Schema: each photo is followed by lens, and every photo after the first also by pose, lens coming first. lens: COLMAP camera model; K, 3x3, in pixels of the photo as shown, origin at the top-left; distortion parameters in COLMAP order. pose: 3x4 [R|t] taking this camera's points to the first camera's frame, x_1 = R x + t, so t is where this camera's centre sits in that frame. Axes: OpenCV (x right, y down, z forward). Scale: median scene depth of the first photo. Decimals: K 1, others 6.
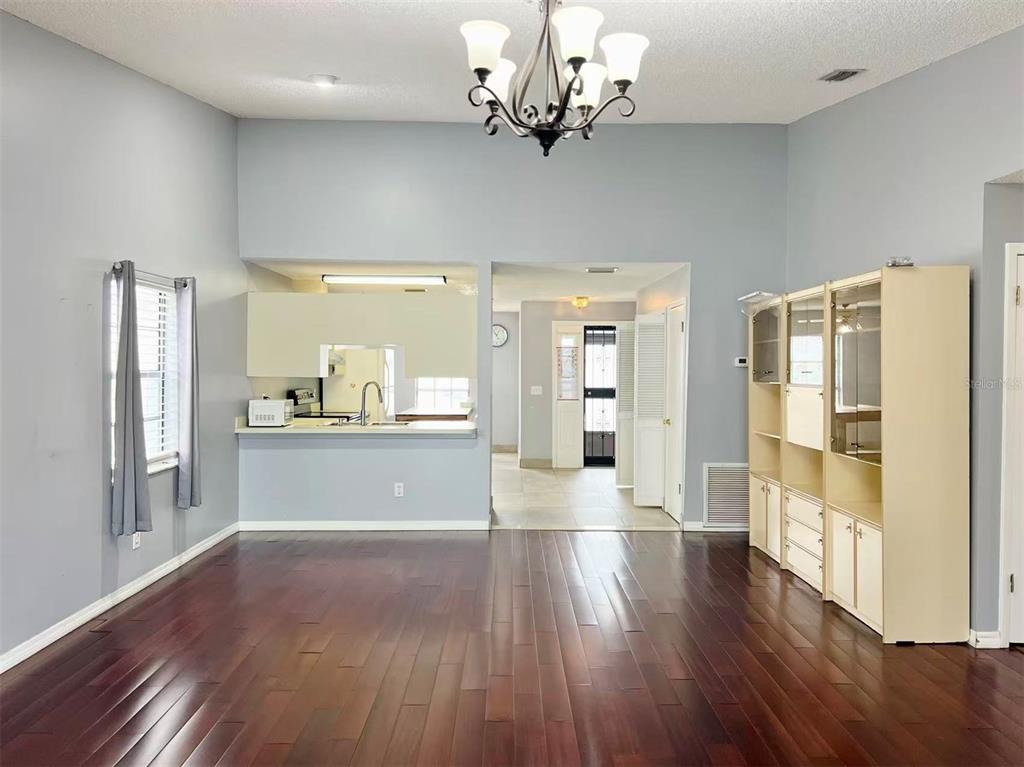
lens RADIAL K [[408.1, 0, 511.3], [0, 408.1, 383.1], [0, 0, 1]] dist [0.000772, -0.000308]
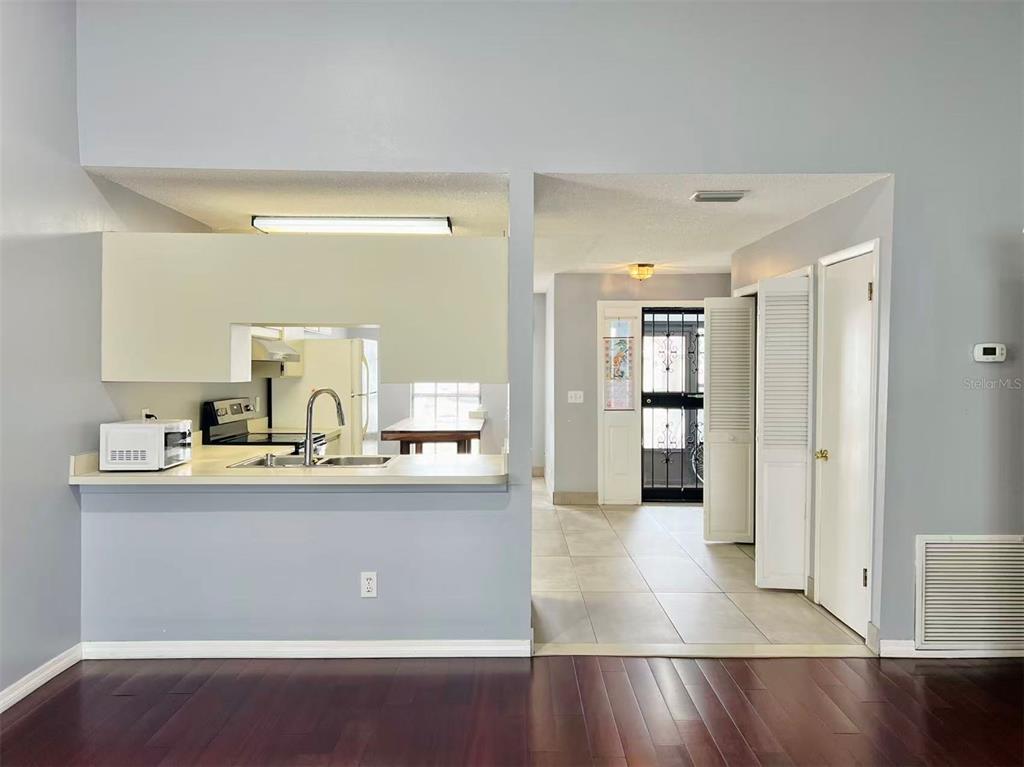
lens RADIAL K [[408.1, 0, 510.2], [0, 408.1, 384.7], [0, 0, 1]] dist [0.000772, -0.000308]
pose [[0.999946, -0.002341, -0.010130, -0.054215], [0.002395, 0.999983, 0.005350, -0.009582], [0.010118, -0.005374, 0.999934, 0.315207]]
